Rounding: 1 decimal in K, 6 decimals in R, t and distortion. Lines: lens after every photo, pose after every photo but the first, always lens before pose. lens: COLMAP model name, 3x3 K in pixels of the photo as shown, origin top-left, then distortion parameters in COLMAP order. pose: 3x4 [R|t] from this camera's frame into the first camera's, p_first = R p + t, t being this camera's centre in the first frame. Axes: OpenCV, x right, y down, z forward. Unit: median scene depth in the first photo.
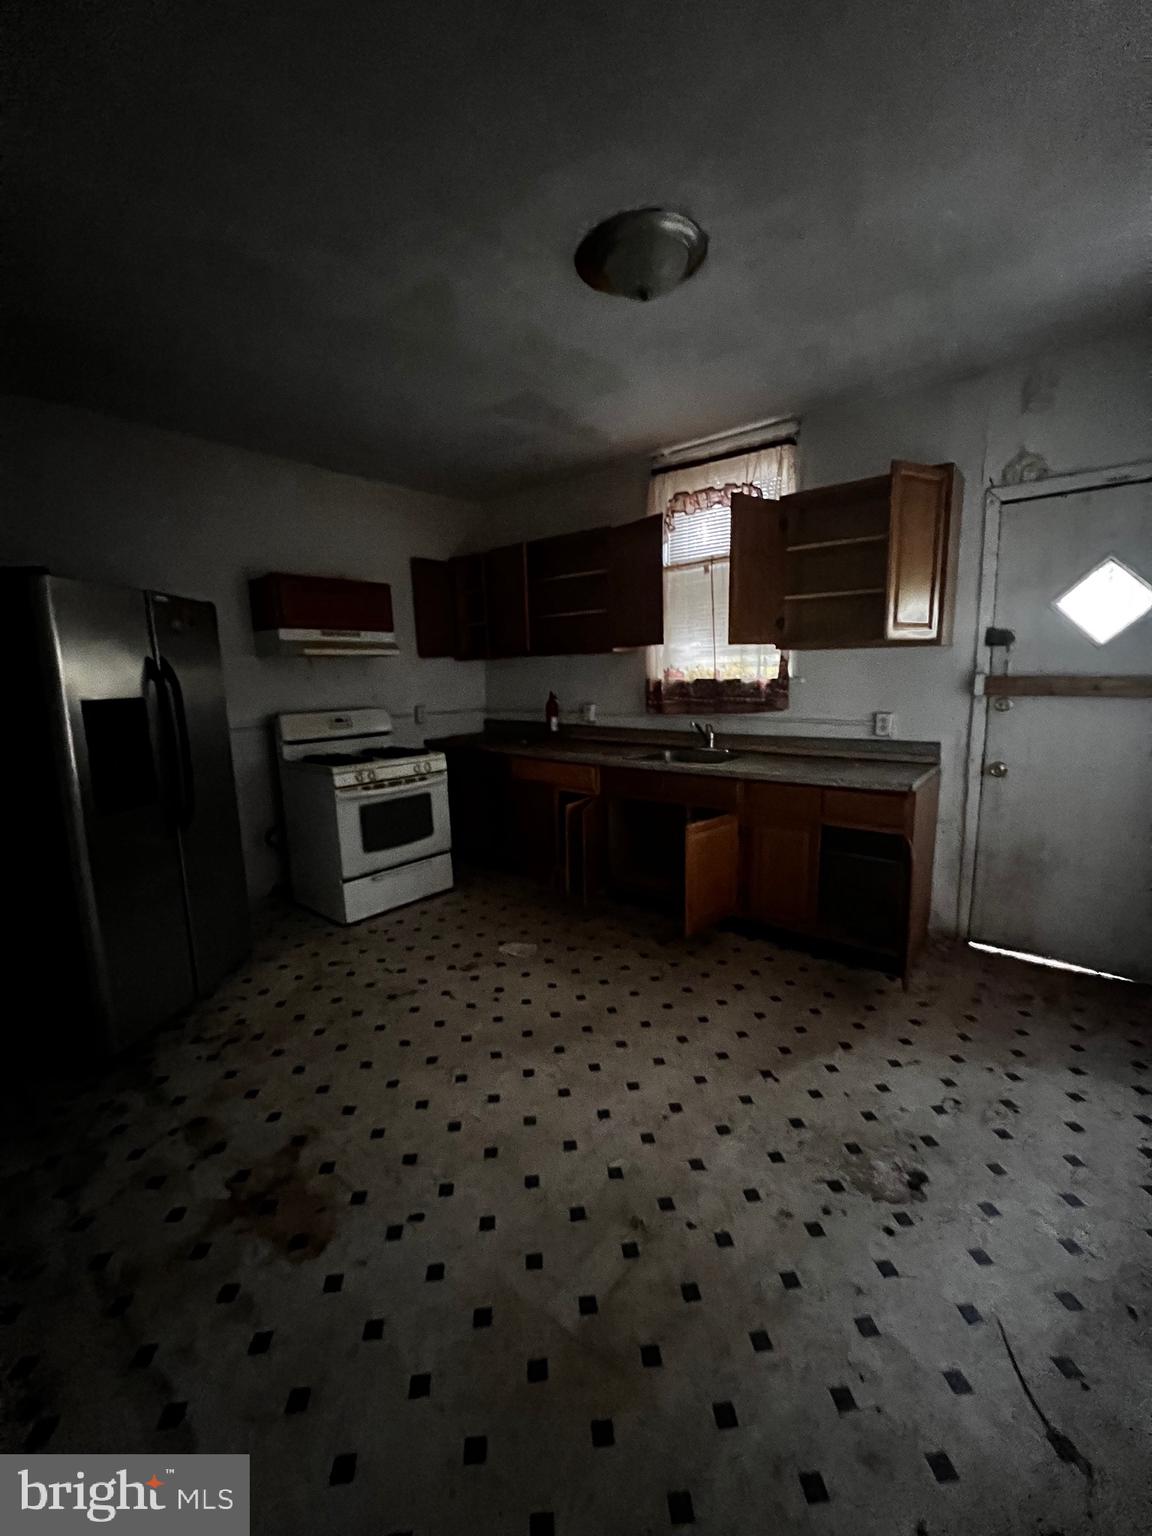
lens RADIAL K [[616.8, 0, 574.2], [0, 616.8, 768.2], [0, 0, 1]] dist [-0.002472, 0.000286]
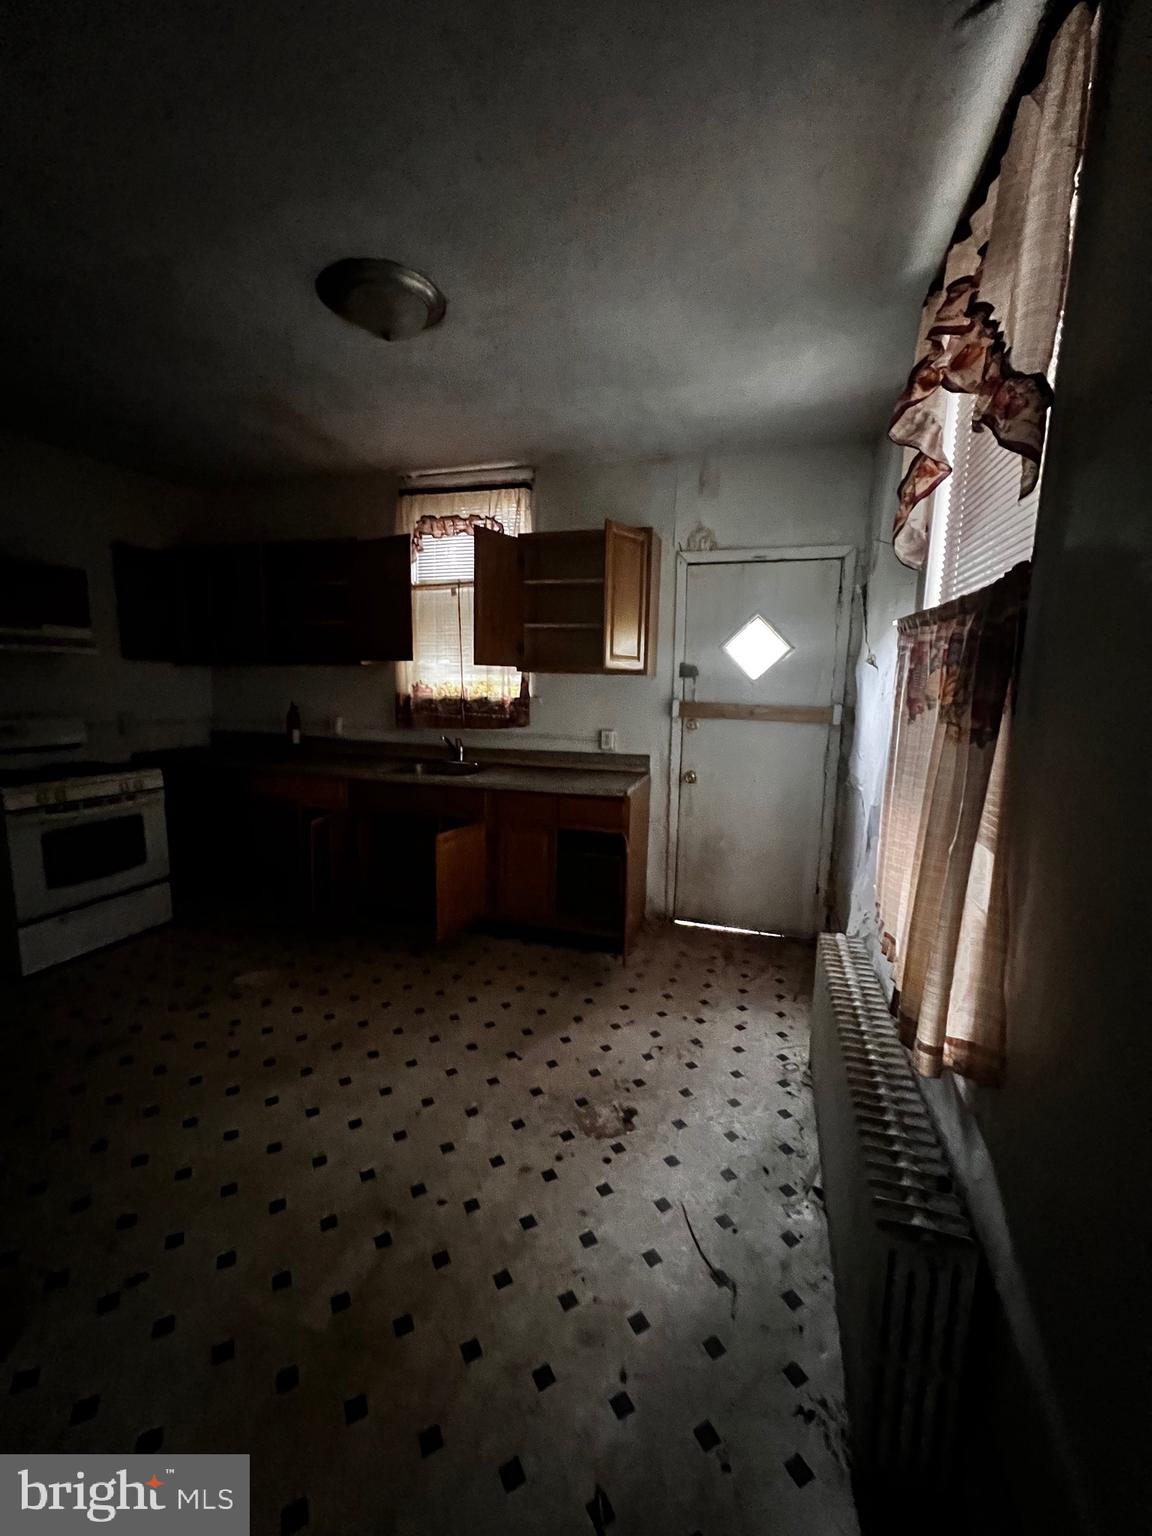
lens RADIAL K [[616.8, 0, 575.5], [0, 616.8, 766.4], [0, 0, 1]] dist [-0.002472, 0.000286]
pose [[0.923253, -0.008416, 0.384101, -0.001119], [0.018415, 0.999580, -0.022362, 0.004366], [-0.383752, 0.027719, 0.923020, -0.060866]]
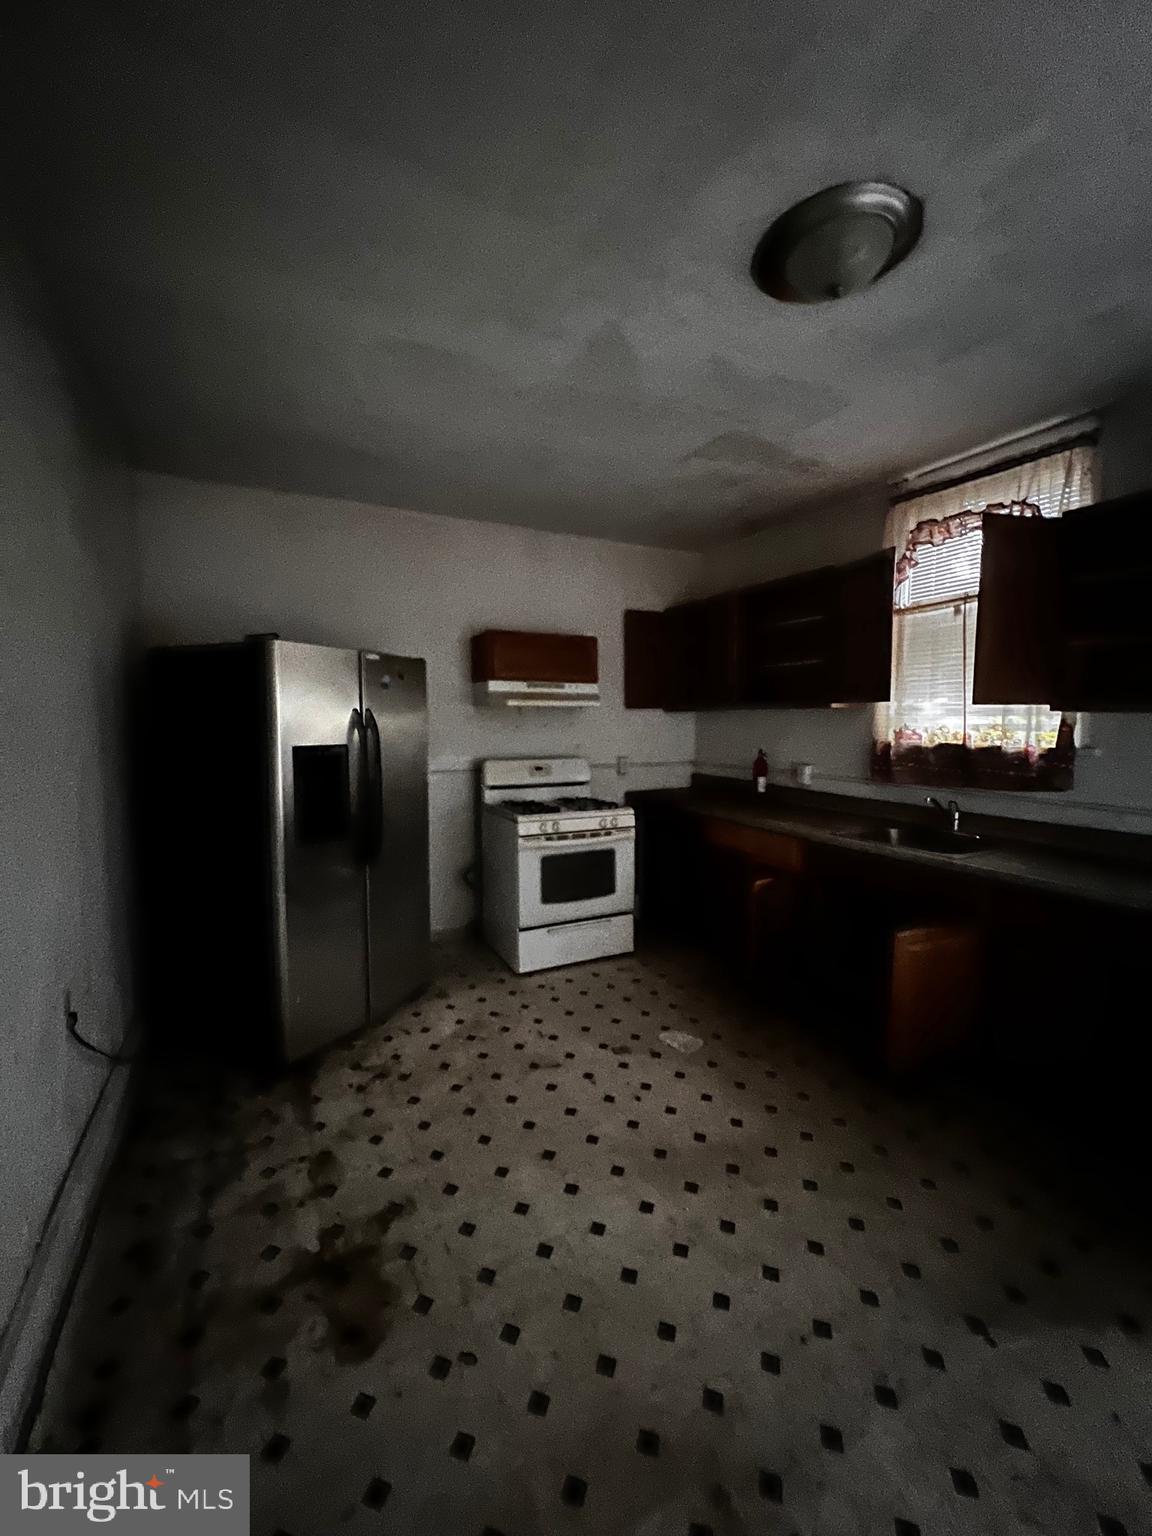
lens RADIAL K [[616.8, 0, 570.5], [0, 616.8, 766.6], [0, 0, 1]] dist [-0.002472, 0.000286]
pose [[0.920338, 0.055659, -0.387144, 0.097049], [-0.085151, 0.994594, -0.059432, -0.035460], [0.381743, 0.087663, 0.920102, 0.106679]]
